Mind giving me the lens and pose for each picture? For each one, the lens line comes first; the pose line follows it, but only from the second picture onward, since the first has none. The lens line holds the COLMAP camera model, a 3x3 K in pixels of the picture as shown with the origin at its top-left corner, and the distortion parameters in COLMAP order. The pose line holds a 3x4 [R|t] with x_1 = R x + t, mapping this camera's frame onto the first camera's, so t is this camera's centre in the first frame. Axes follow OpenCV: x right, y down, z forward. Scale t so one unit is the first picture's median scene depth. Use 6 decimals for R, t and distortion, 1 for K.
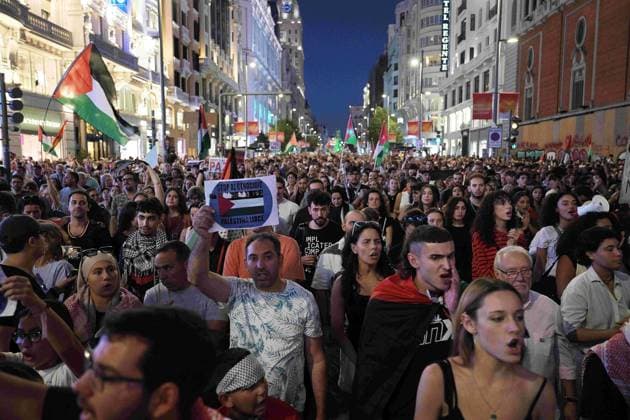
lens RADIAL K [[485.5, 0, 315.0], [0, 485.5, 210.0], [0, 0, 1]] dist [0.001758, -0.003156]
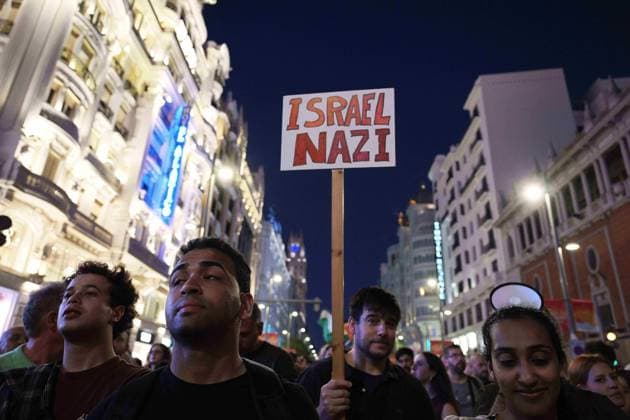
lens RADIAL K [[419.0, 0, 315.0], [0, 419.0, 210.0], [0, 0, 1]] dist [-0.001983, 0.003352]
pose [[0.999051, 0.043457, -0.003041, -0.038128], [-0.039650, 0.878178, -0.476687, -0.000145], [-0.018045, 0.476355, 0.879068, 0.097842]]
